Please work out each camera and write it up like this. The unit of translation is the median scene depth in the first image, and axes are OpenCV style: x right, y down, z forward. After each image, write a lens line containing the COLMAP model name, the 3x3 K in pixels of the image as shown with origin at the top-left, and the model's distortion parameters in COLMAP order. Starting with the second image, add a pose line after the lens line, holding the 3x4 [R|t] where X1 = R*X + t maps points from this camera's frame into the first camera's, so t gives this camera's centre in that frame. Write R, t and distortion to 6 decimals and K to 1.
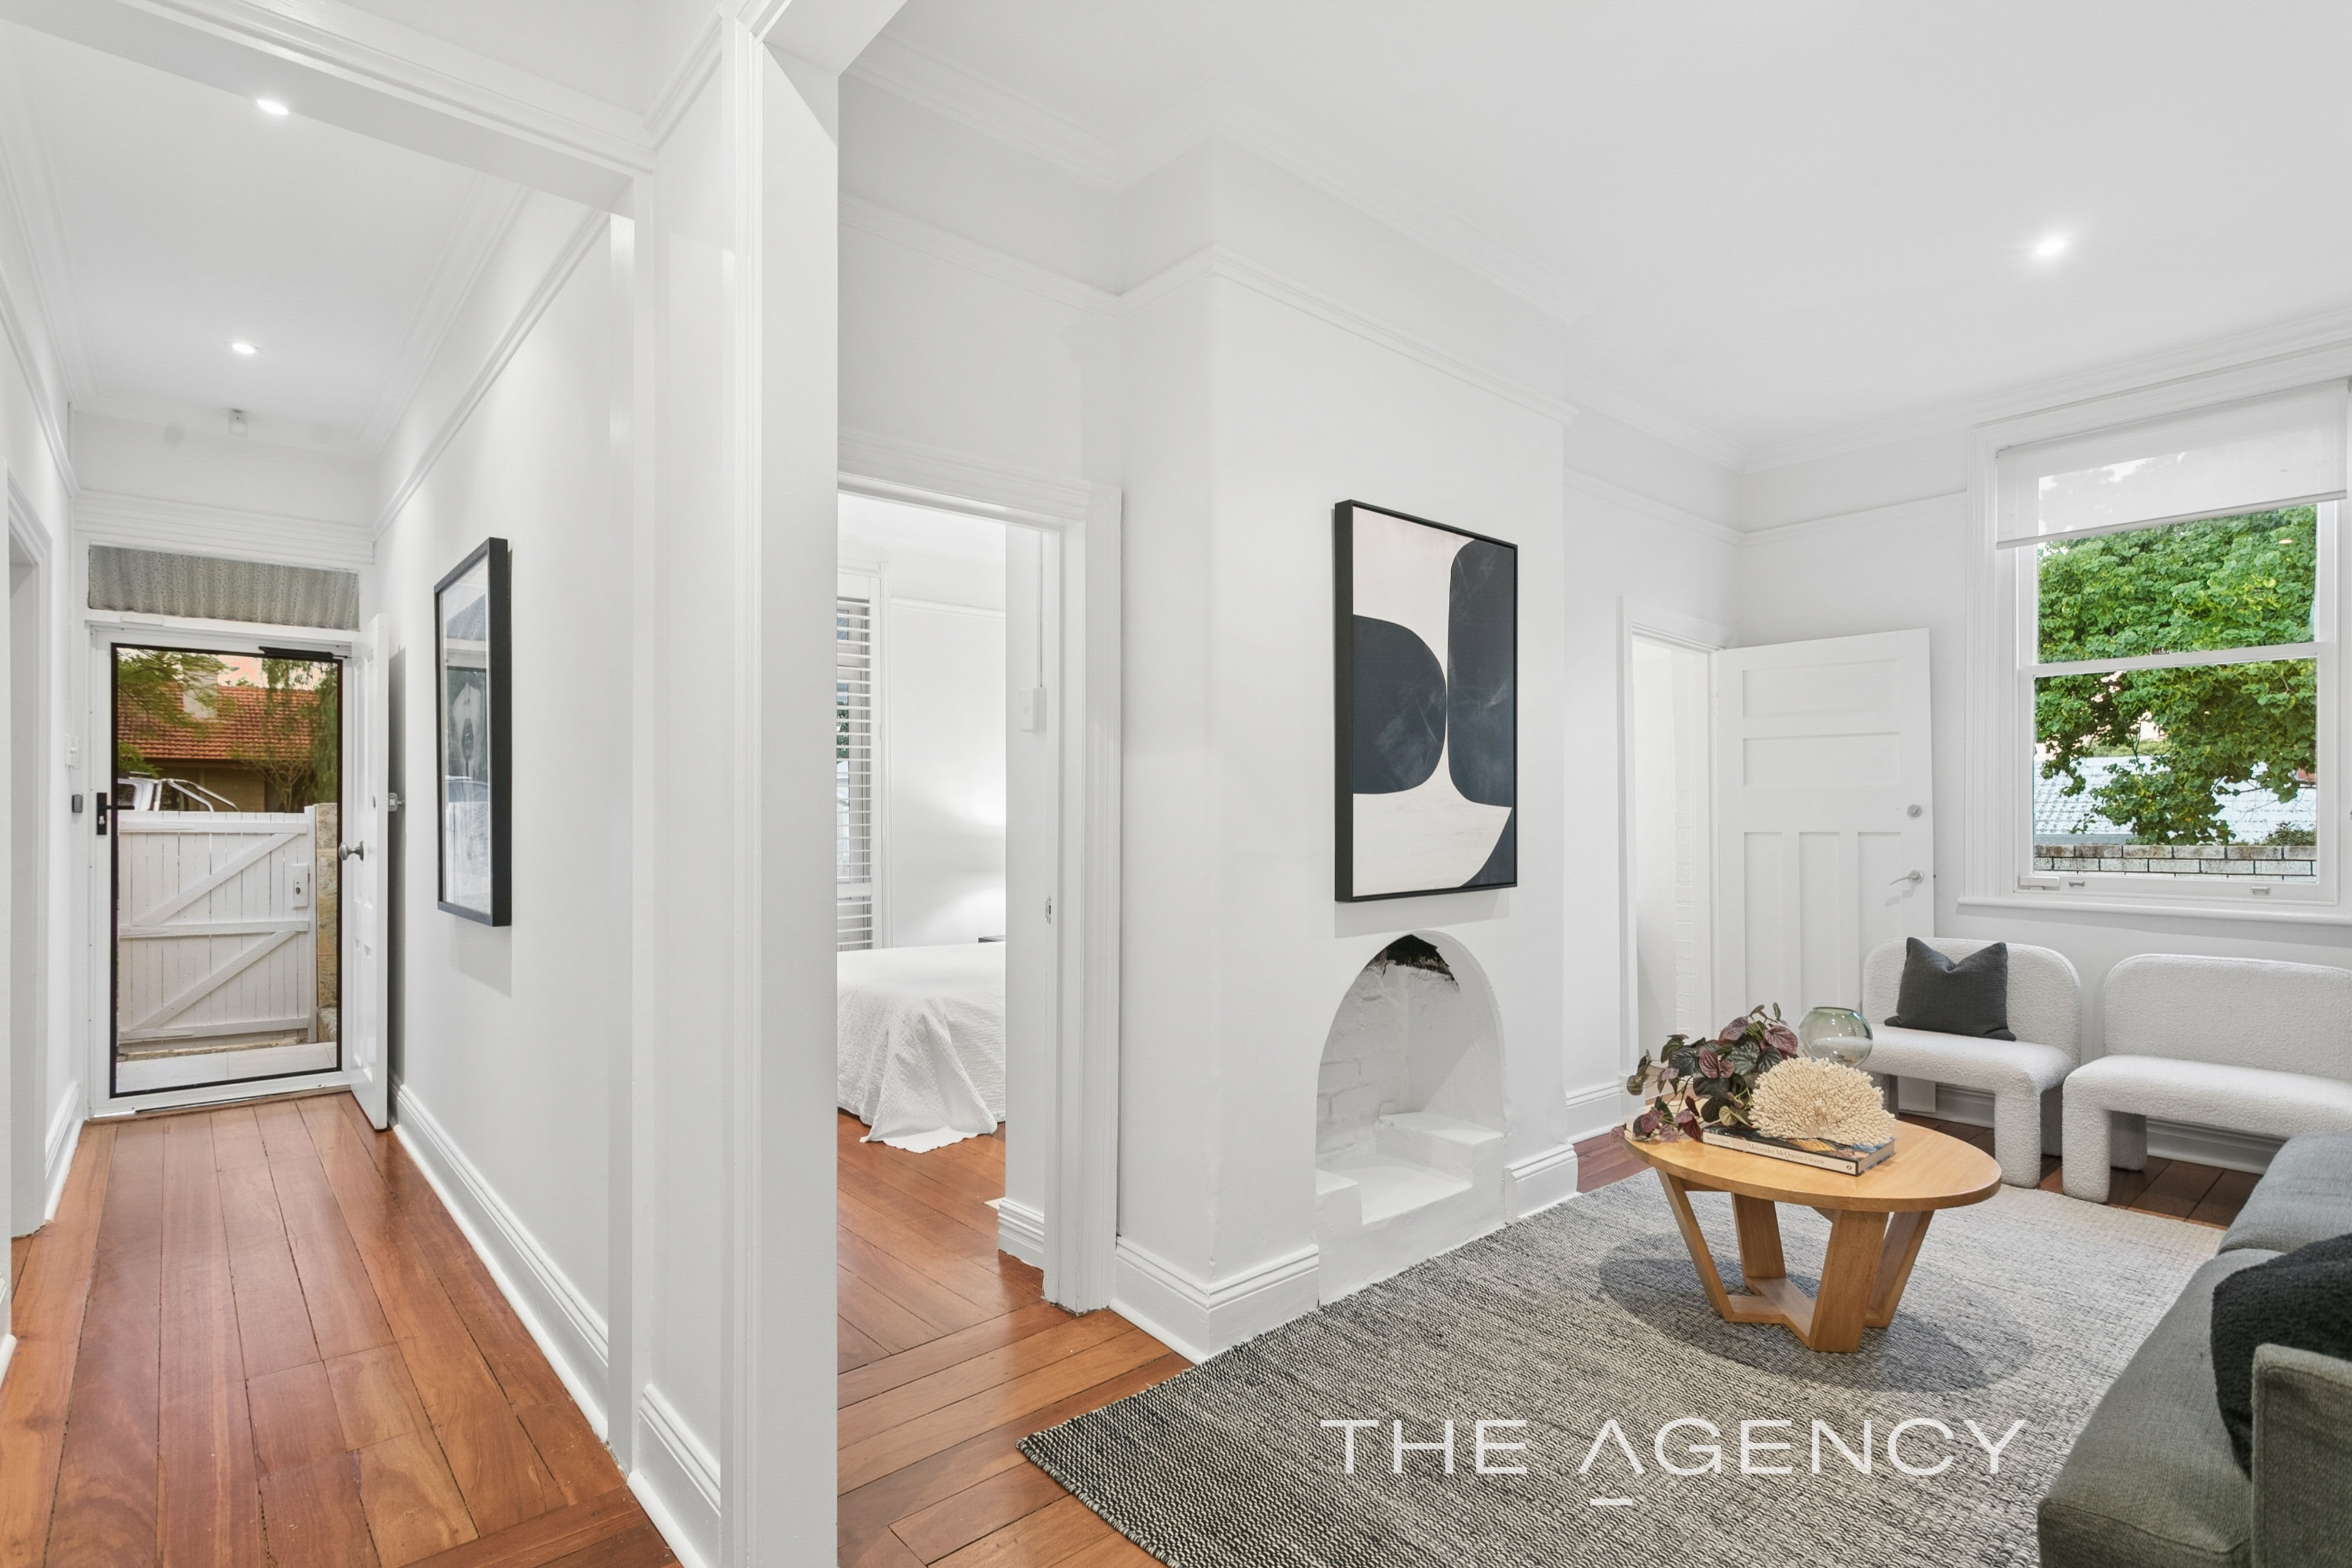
lens RADIAL K [[1135.4, 0, 1167.5], [0, 1135.4, 794.2], [0, 0, 1]] dist [0.004015, 0.000382]
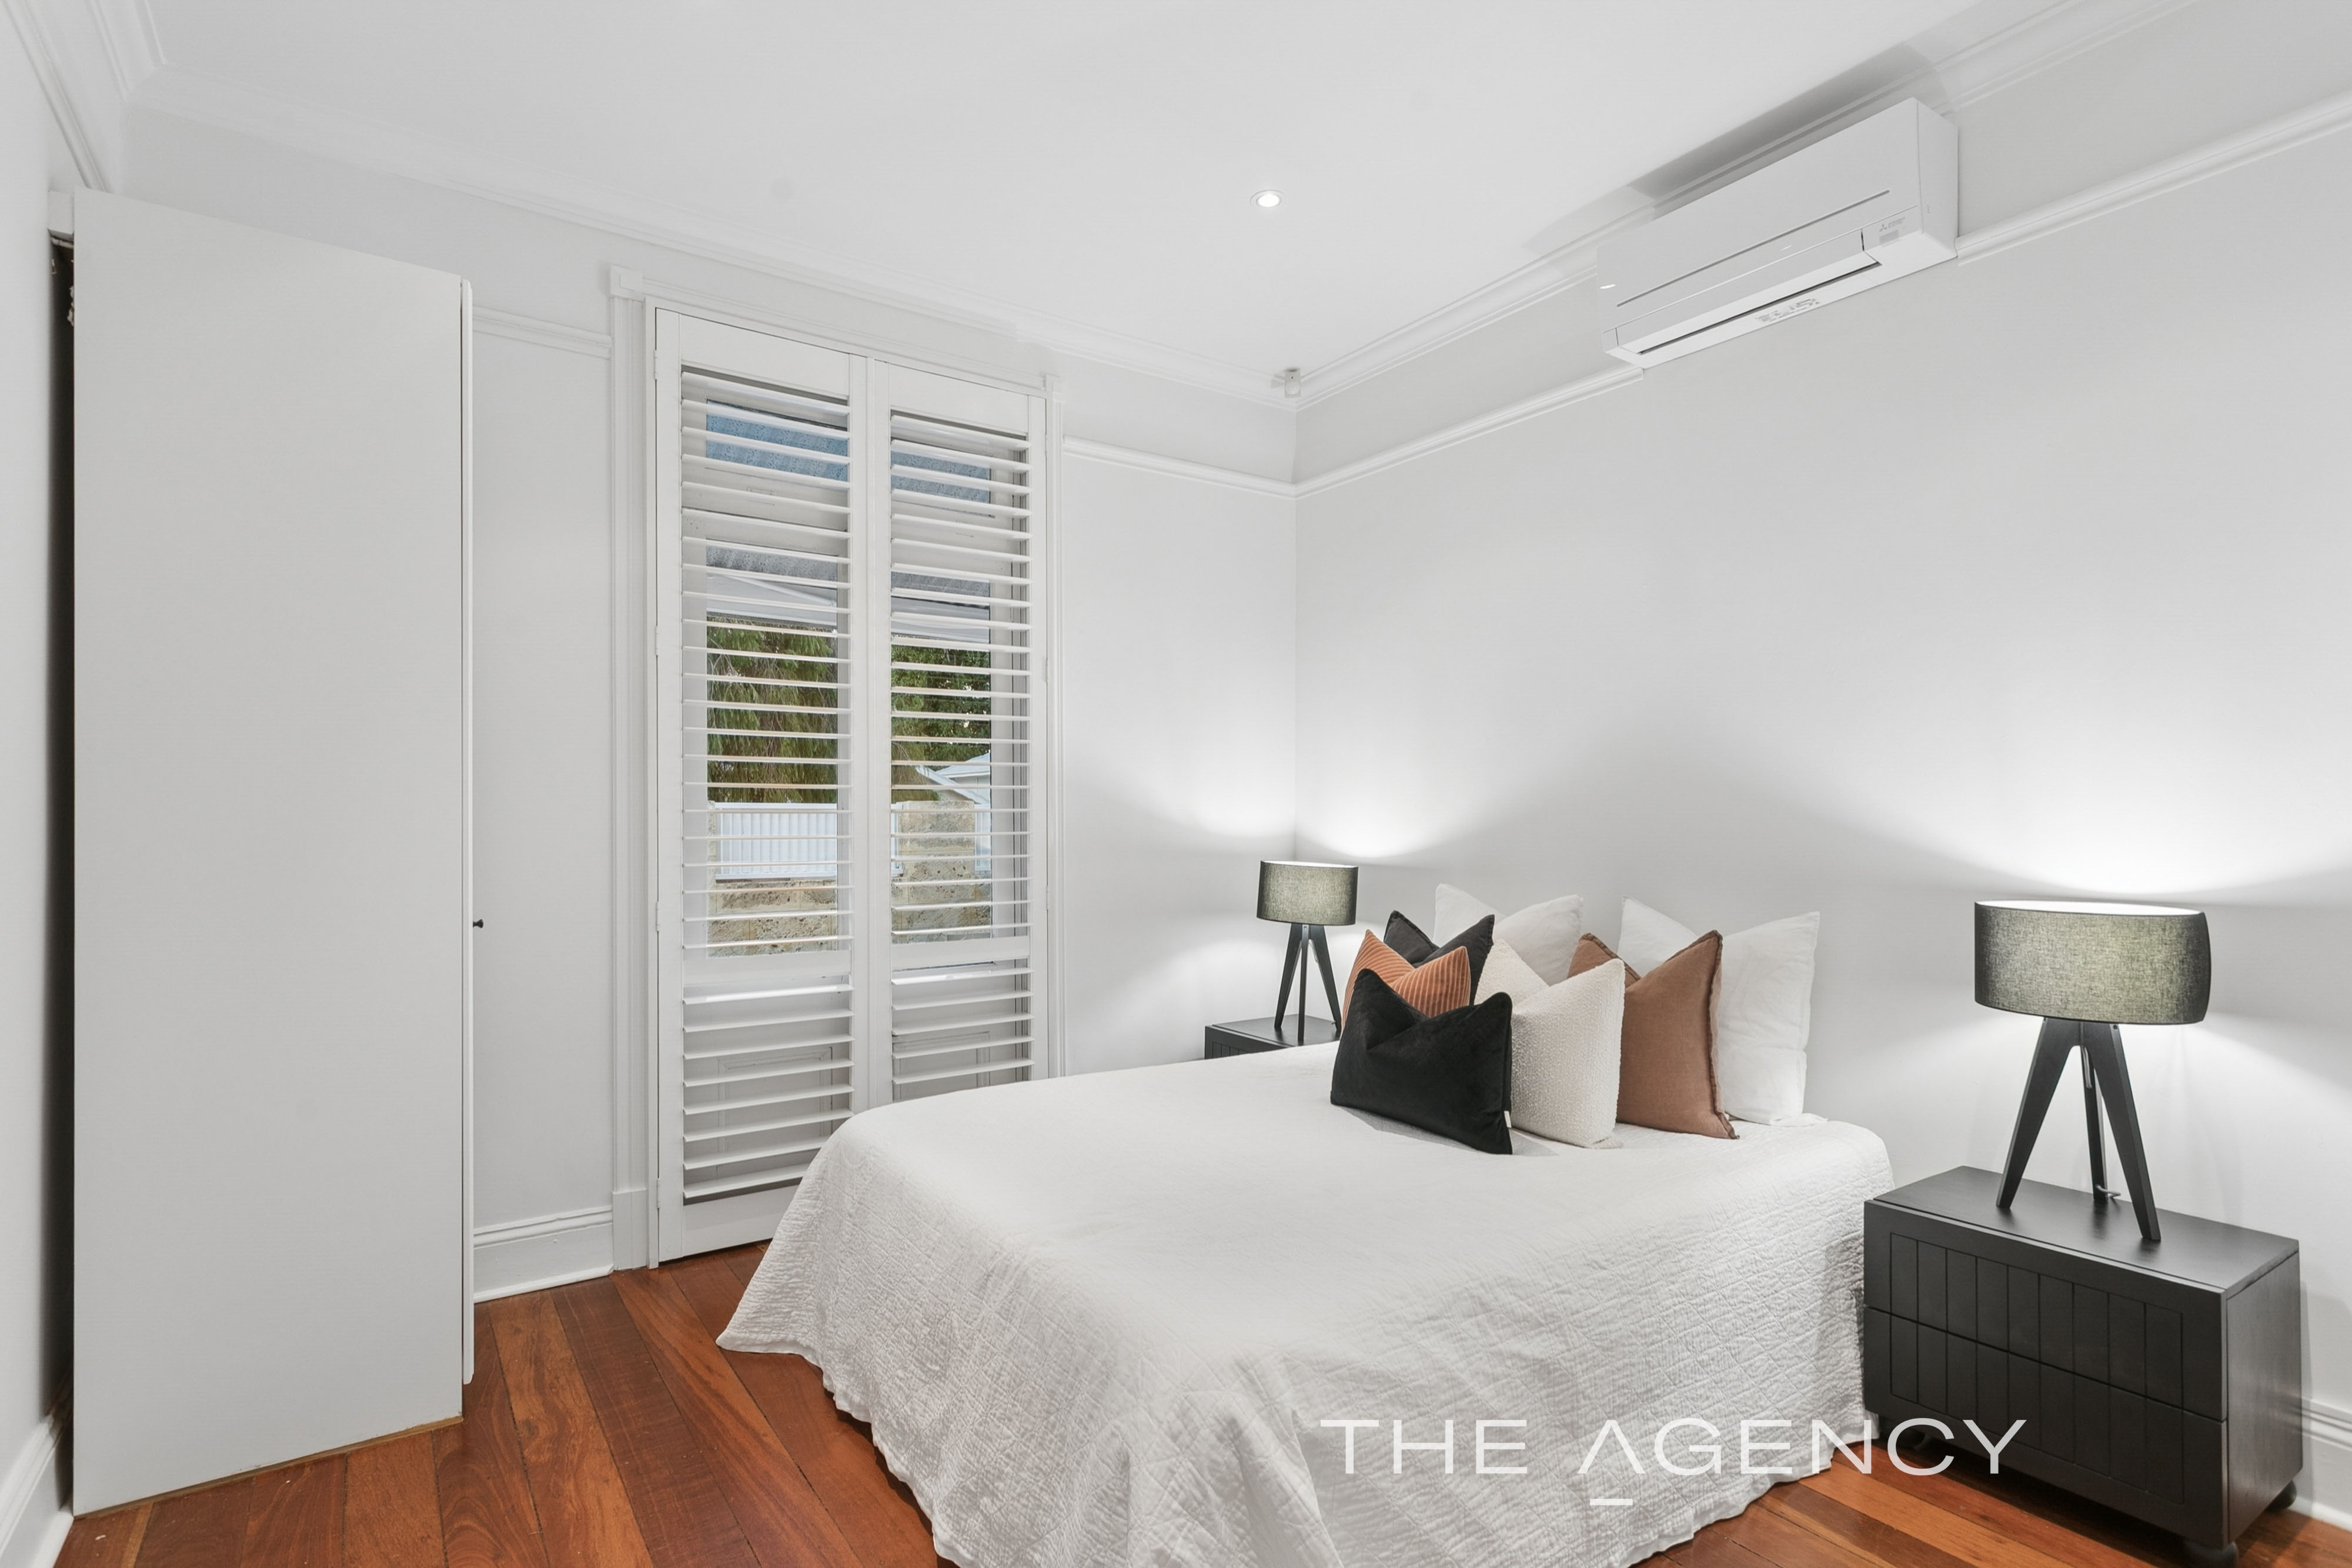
lens RADIAL K [[1135.4, 0, 1172.9], [0, 1135.4, 794.5], [0, 0, 1]] dist [0.004015, 0.000382]
pose [[0.995182, 0.004494, -0.097939, -0.132548], [-0.004172, 0.999985, 0.003496, 0.005364], [0.097954, -0.003071, 0.995186, 0.438688]]
